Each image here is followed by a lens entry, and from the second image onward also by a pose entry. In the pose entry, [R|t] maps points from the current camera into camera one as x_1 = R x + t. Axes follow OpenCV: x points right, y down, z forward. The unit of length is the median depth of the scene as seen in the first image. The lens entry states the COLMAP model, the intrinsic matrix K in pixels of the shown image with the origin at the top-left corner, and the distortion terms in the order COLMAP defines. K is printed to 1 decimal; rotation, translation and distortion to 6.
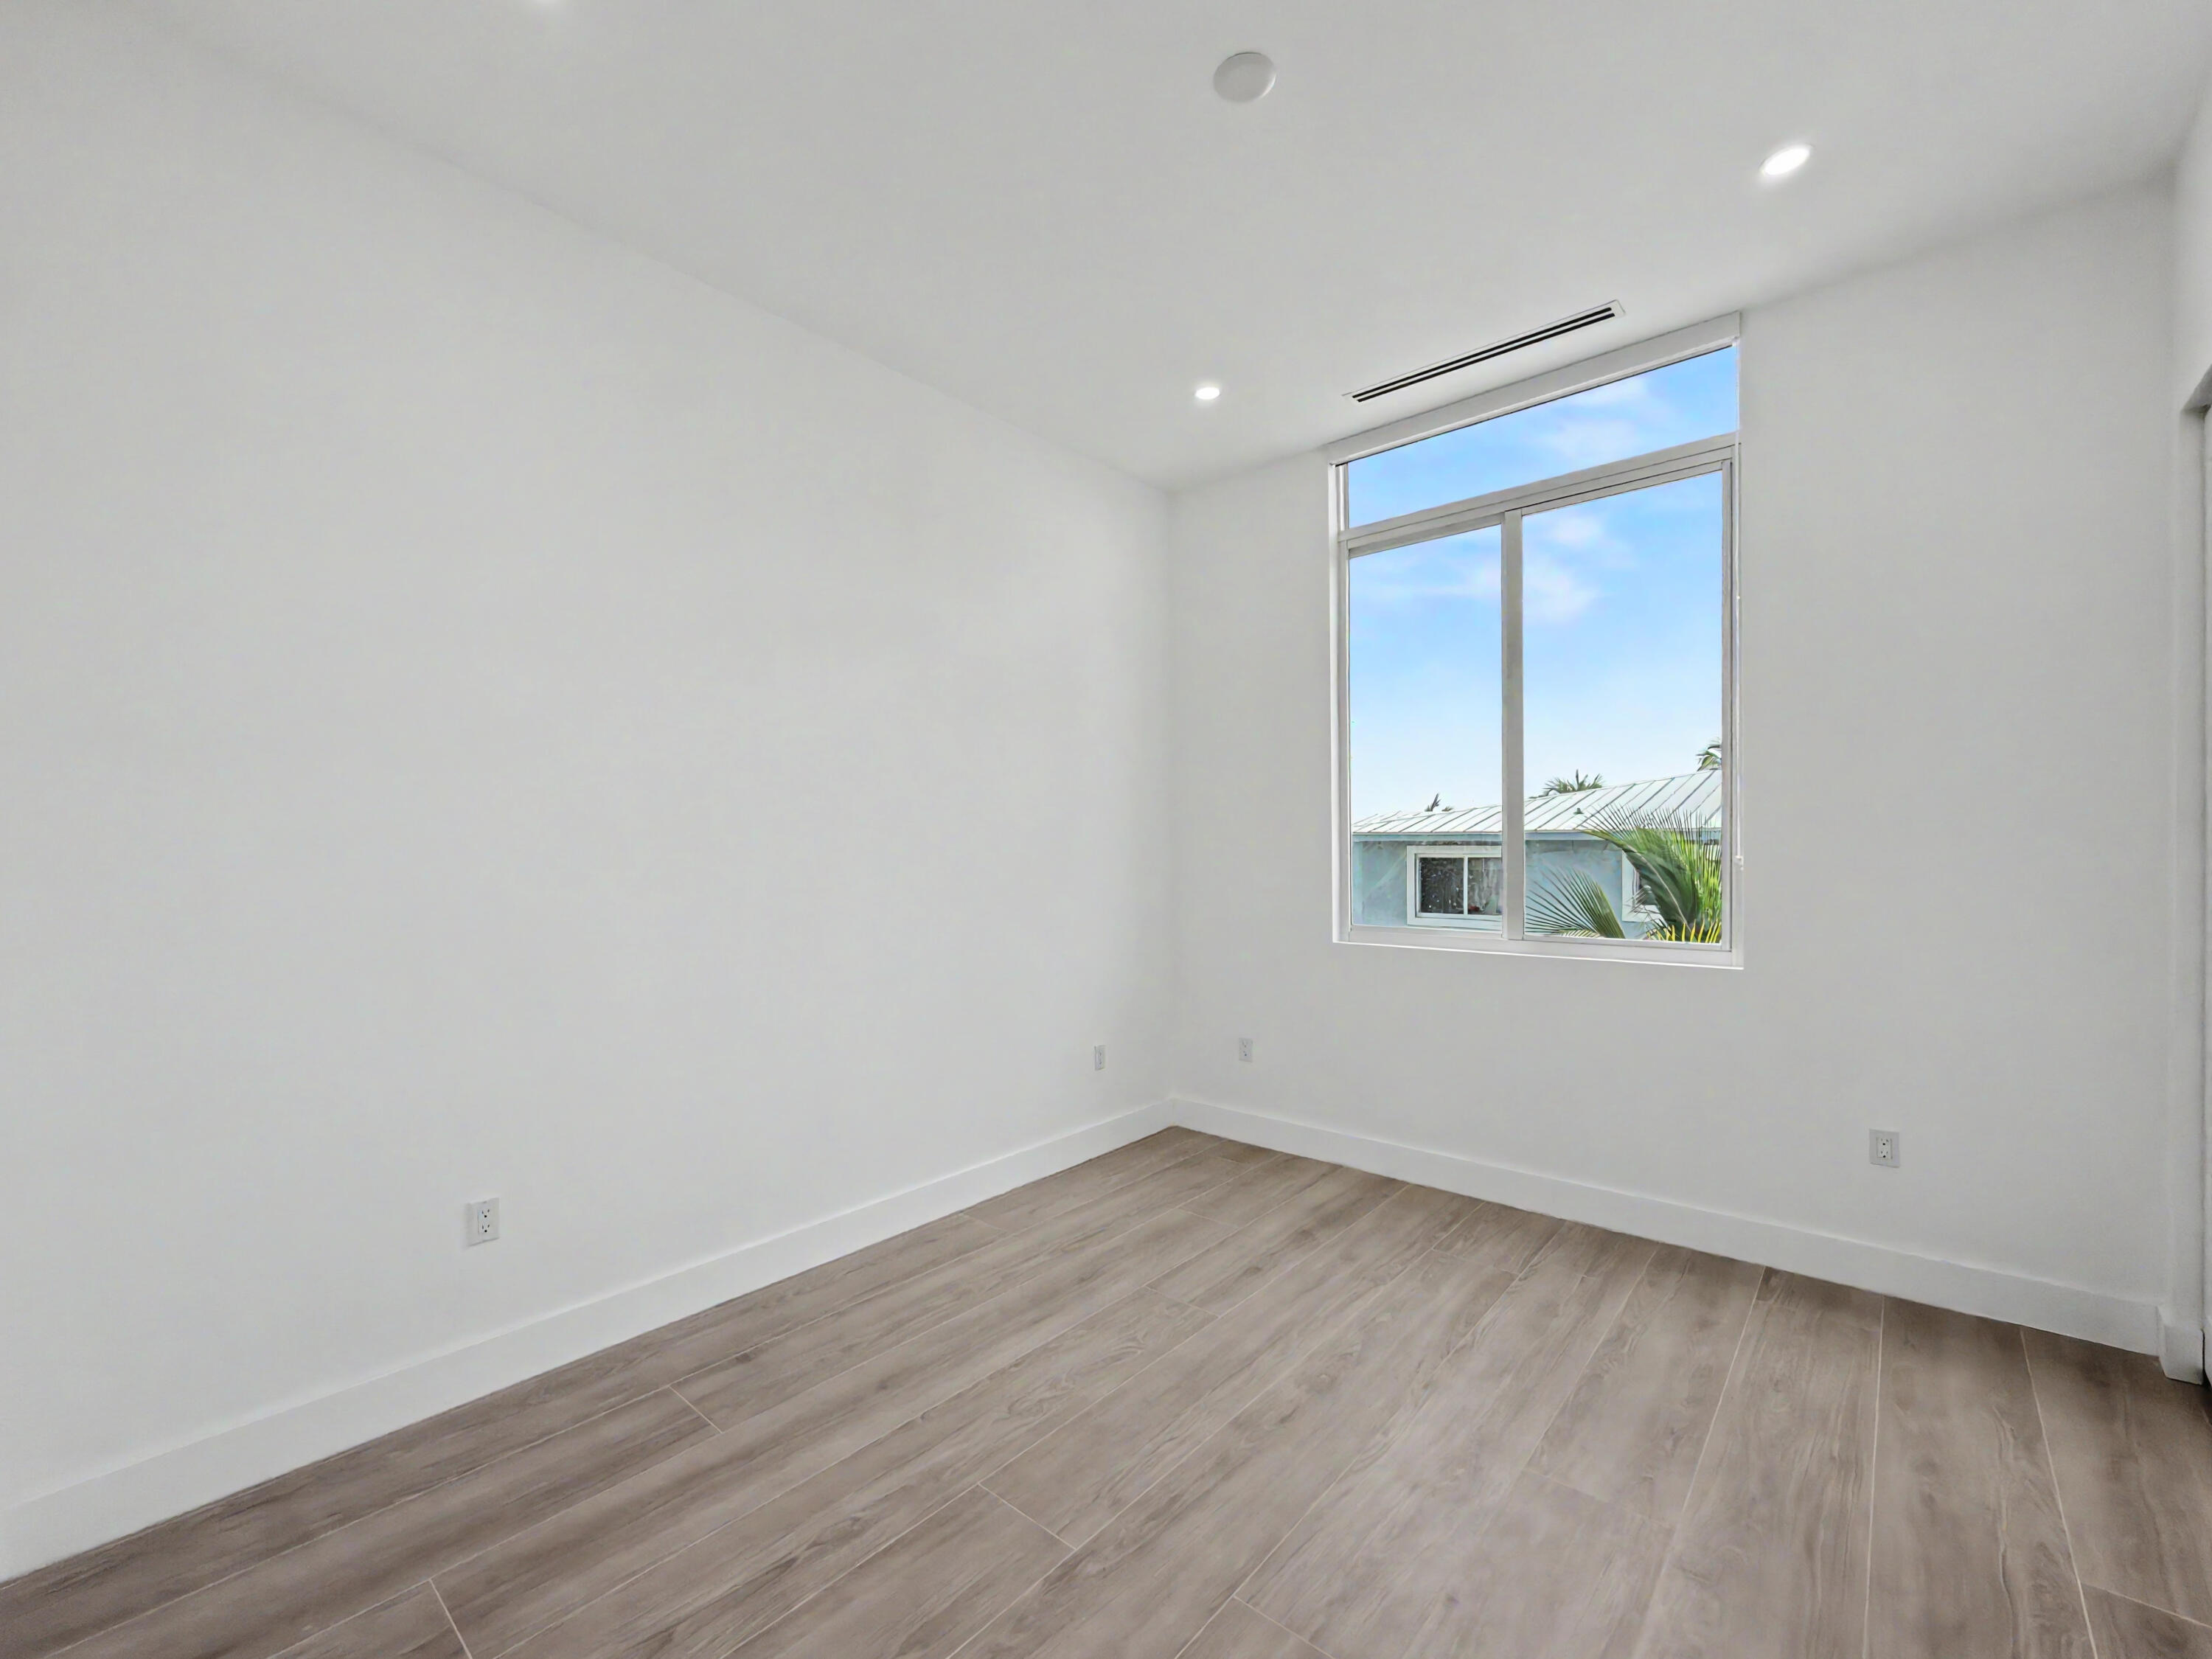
lens RADIAL K [[914.6, 0, 1103.2], [0, 914.6, 833.6], [0, 0, 1]] dist [-0.000596, -0.000172]
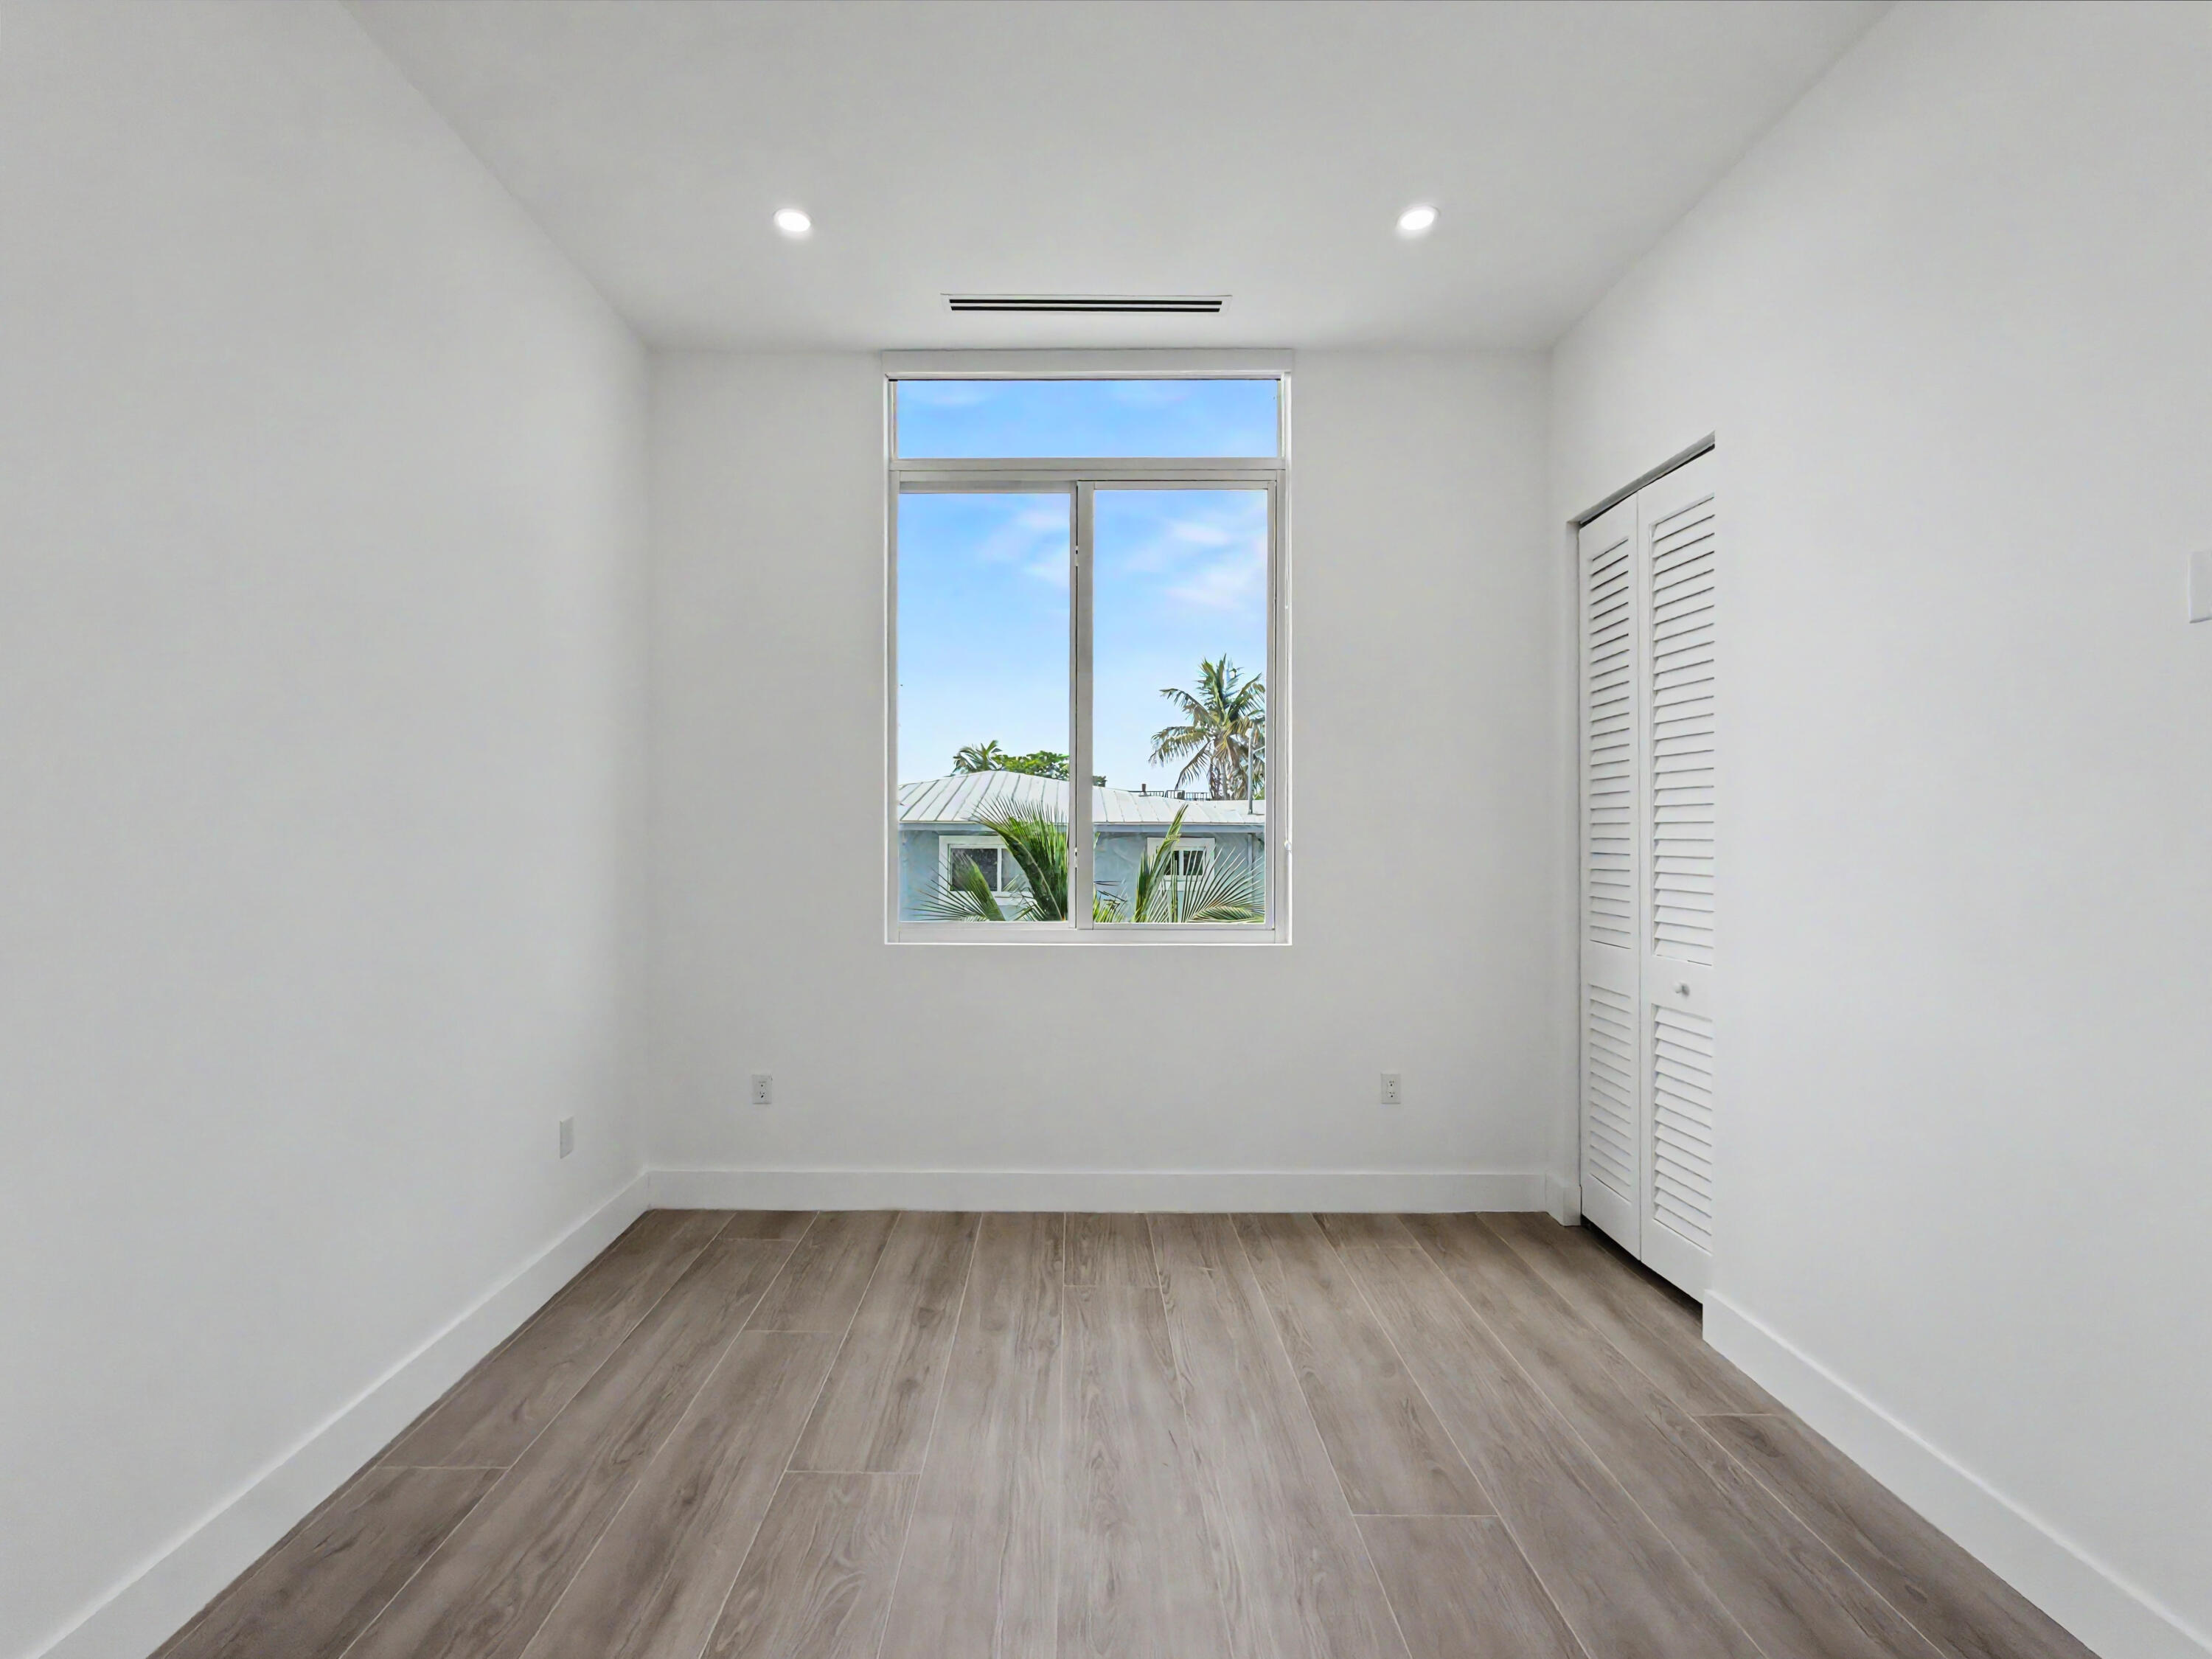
lens RADIAL K [[956.1, 0, 1101.4], [0, 956.1, 824.5], [0, 0, 1]] dist [-0.001045, -0.000118]
pose [[0.758837, 0.013804, 0.651134, -0.218085], [-0.016931, 0.999856, -0.001466, 0.006806], [-0.651060, -0.009912, 0.758961, 0.268336]]
